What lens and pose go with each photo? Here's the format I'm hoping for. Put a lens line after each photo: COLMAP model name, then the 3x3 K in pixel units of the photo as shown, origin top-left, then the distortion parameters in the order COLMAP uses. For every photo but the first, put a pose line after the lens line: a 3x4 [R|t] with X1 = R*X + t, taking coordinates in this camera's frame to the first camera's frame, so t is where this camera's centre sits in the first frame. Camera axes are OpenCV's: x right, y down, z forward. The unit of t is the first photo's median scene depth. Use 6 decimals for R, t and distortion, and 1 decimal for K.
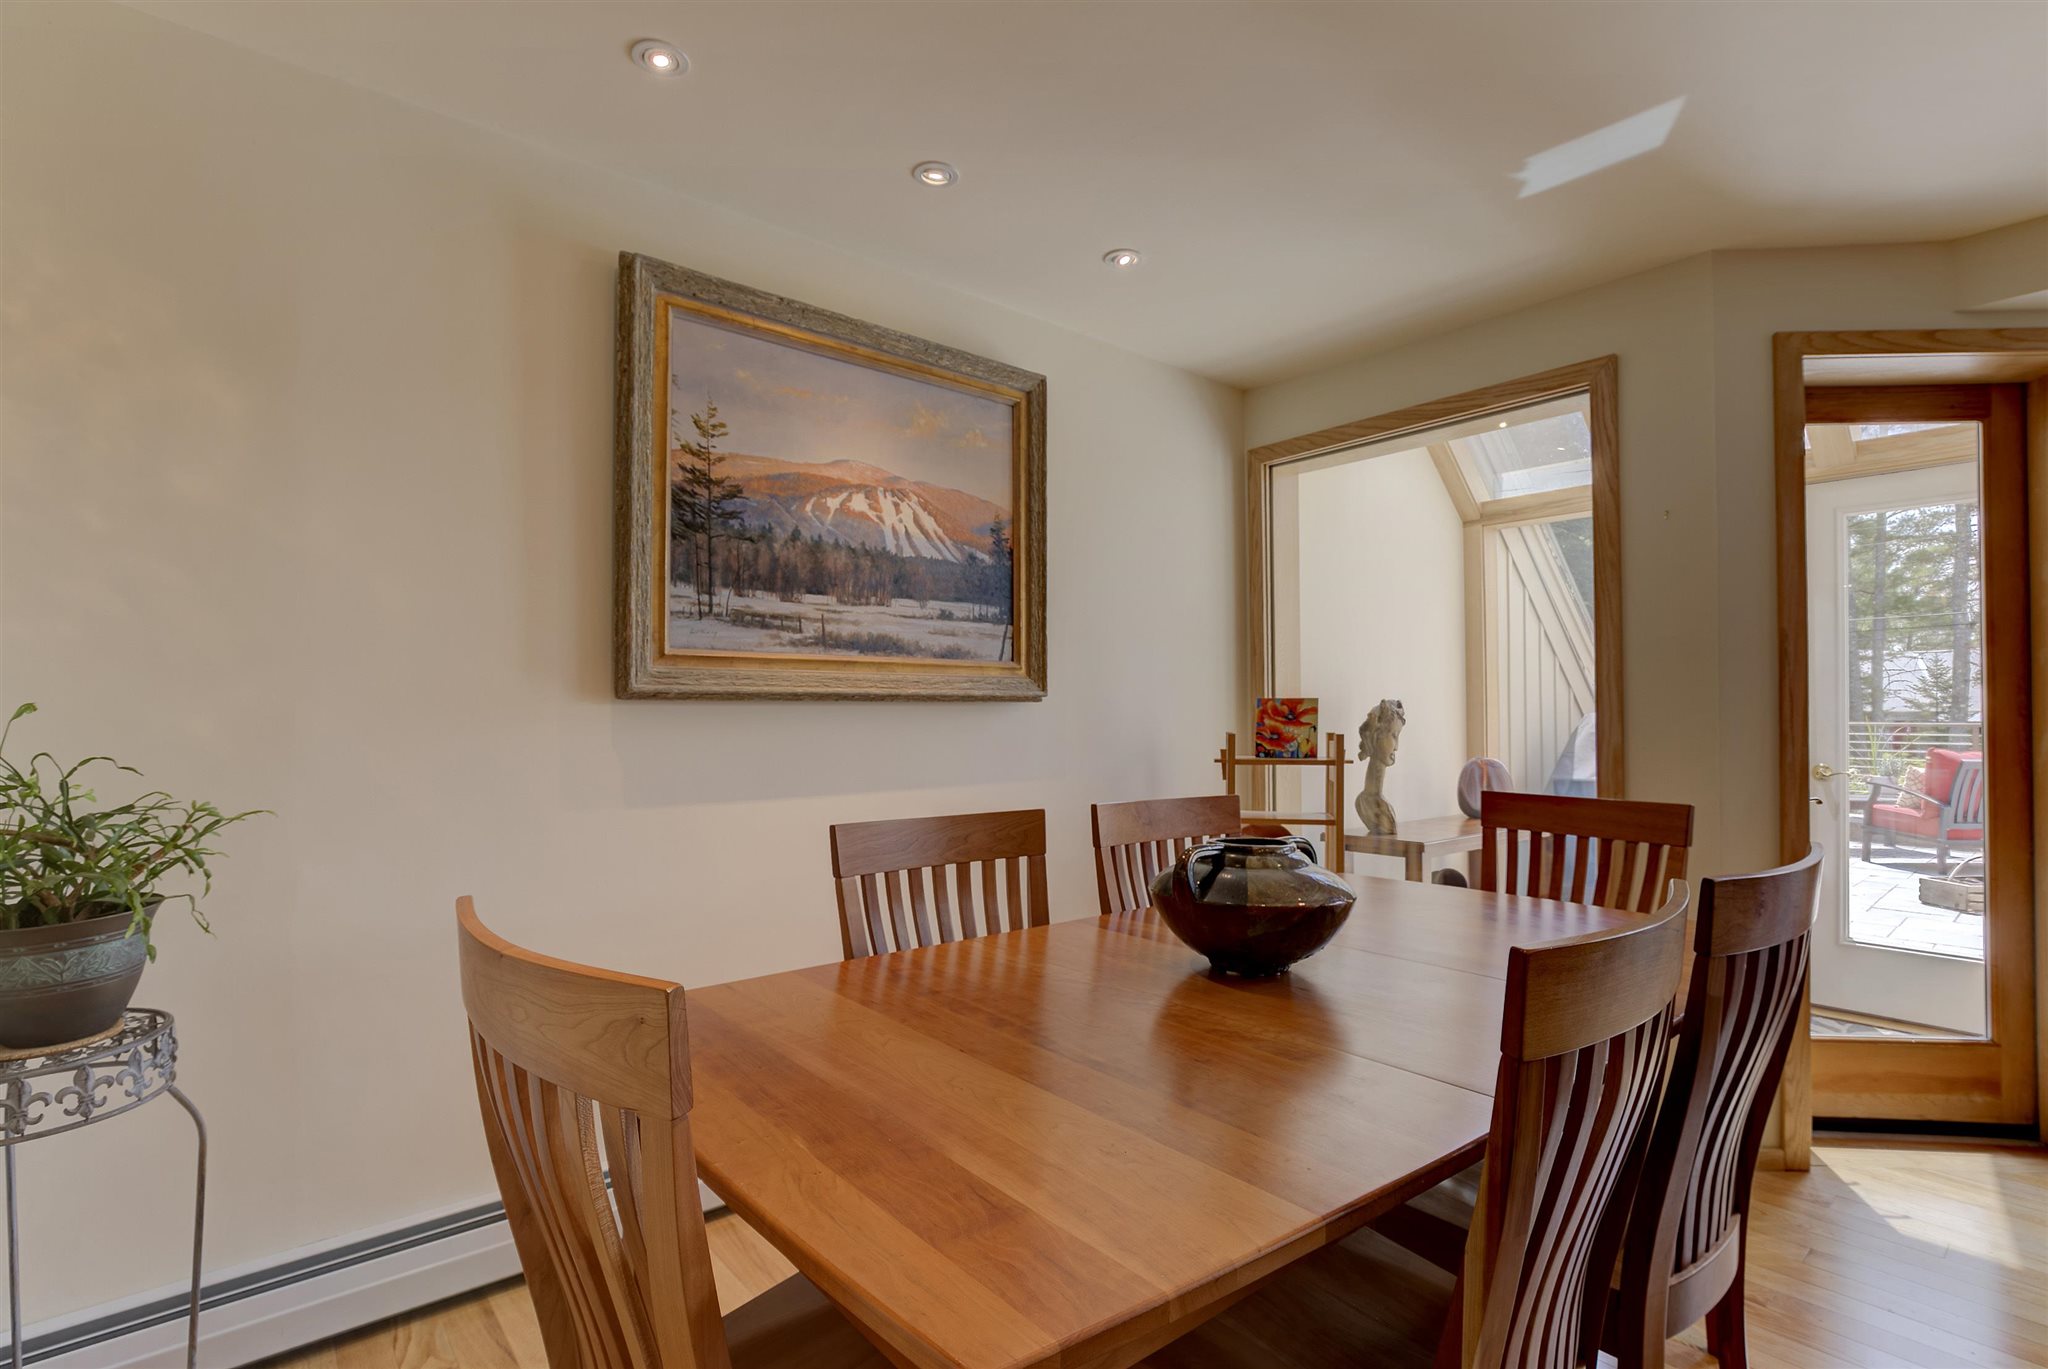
lens RADIAL K [[964.0, 0, 1025.8], [0, 964.0, 698.8], [0, 0, 1]] dist [-0.018261, -0.000112]
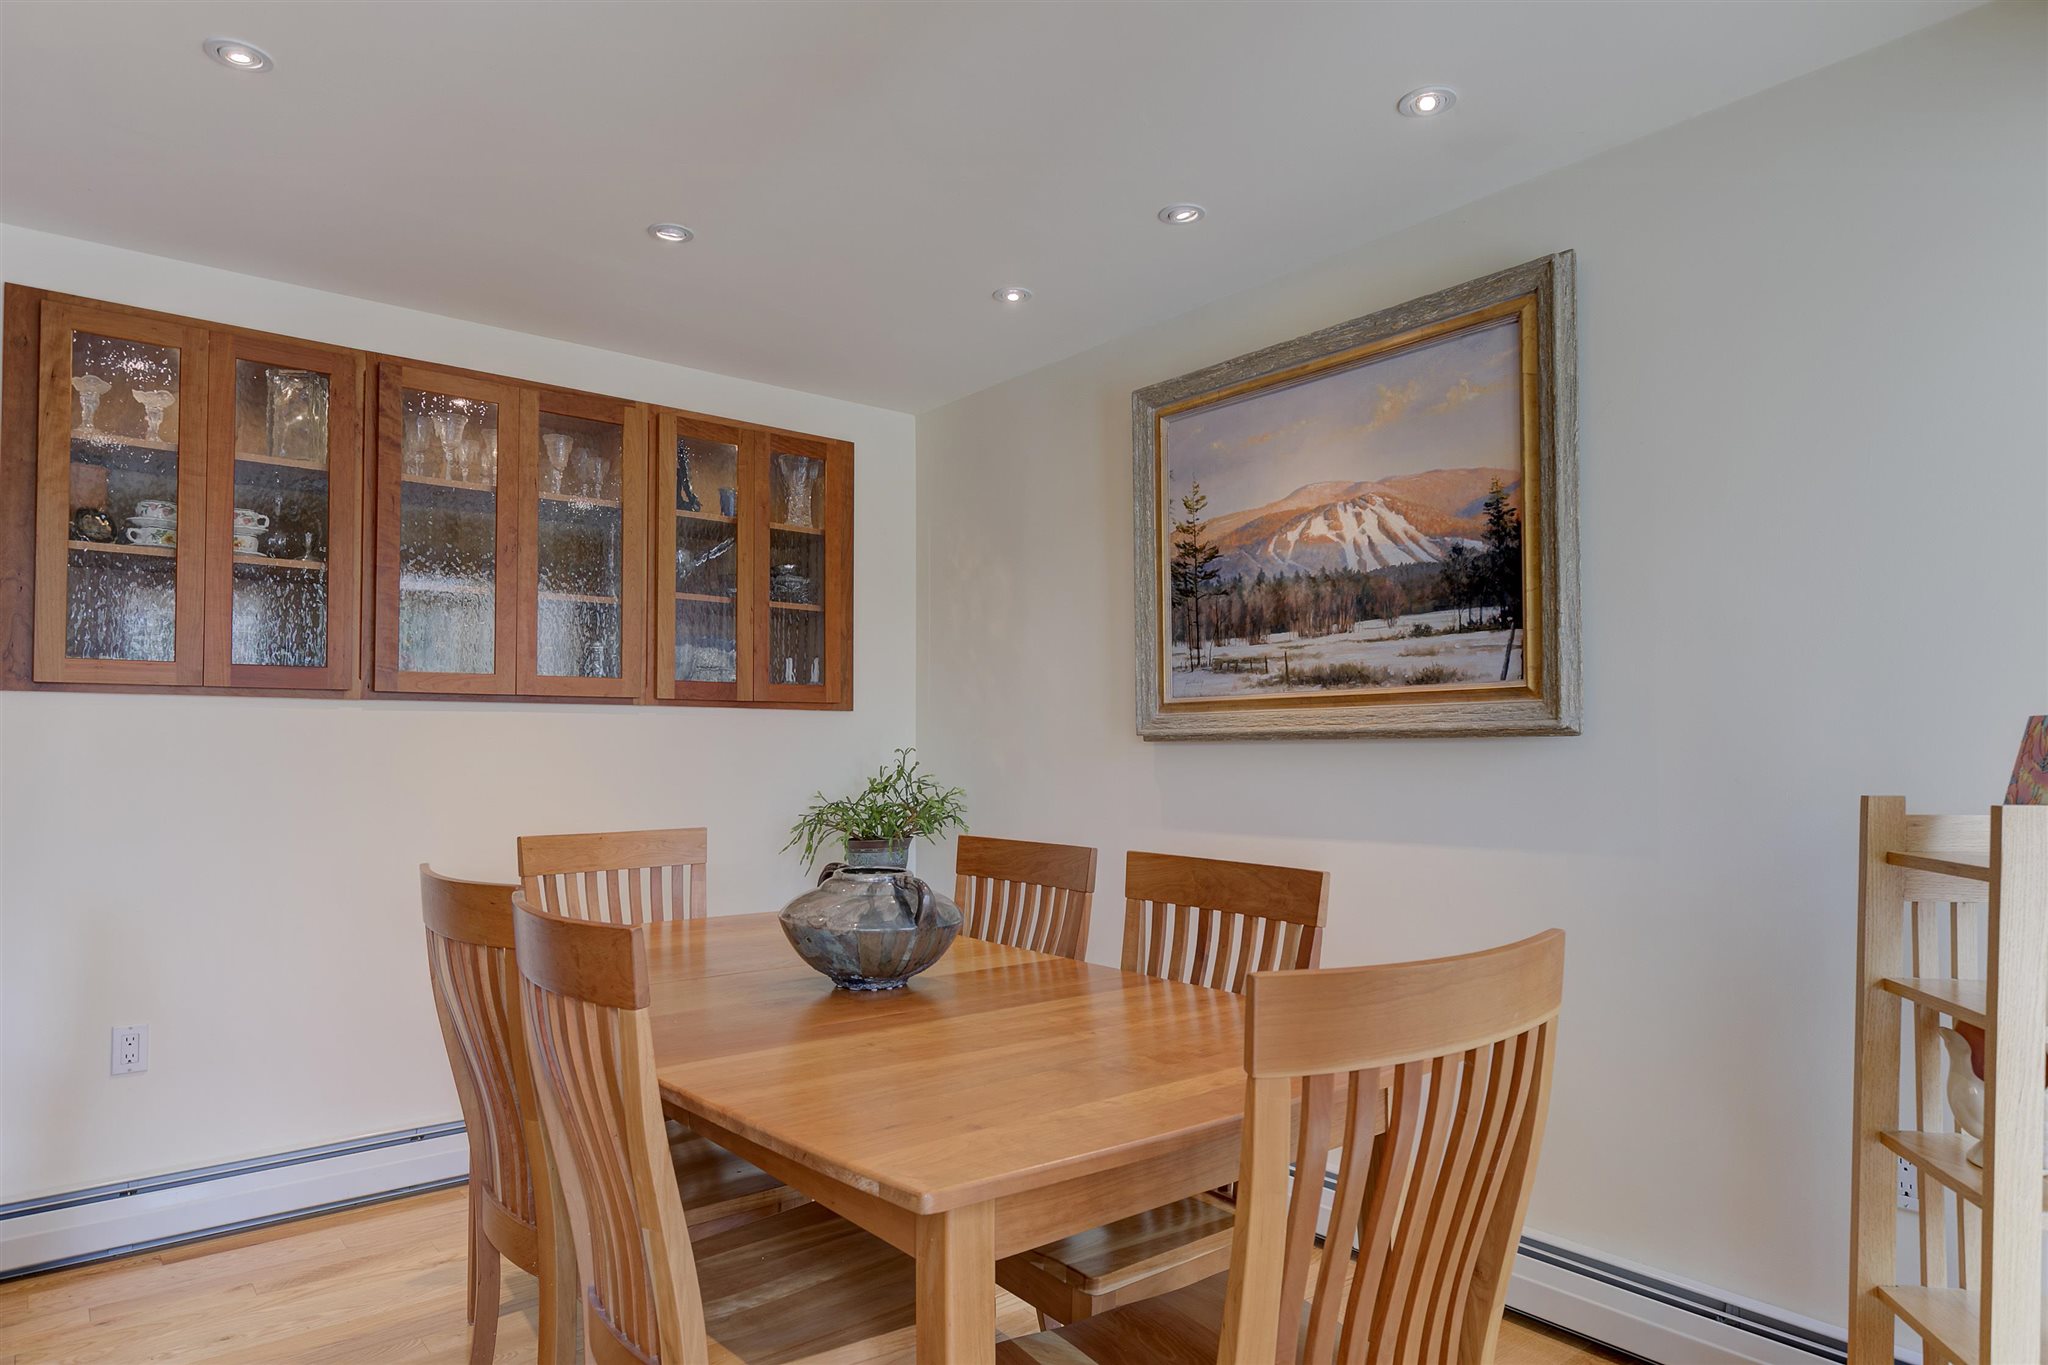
lens RADIAL K [[1192.2, 0, 1008.7], [0, 1192.2, 730.1], [0, 0, 1]] dist [0.000441, 0.000928]
pose [[-0.017767, -0.019763, -0.999647, 0.998035], [0.014152, 0.999699, -0.020016, 0.012613], [0.999742, -0.014503, -0.017482, 0.727598]]
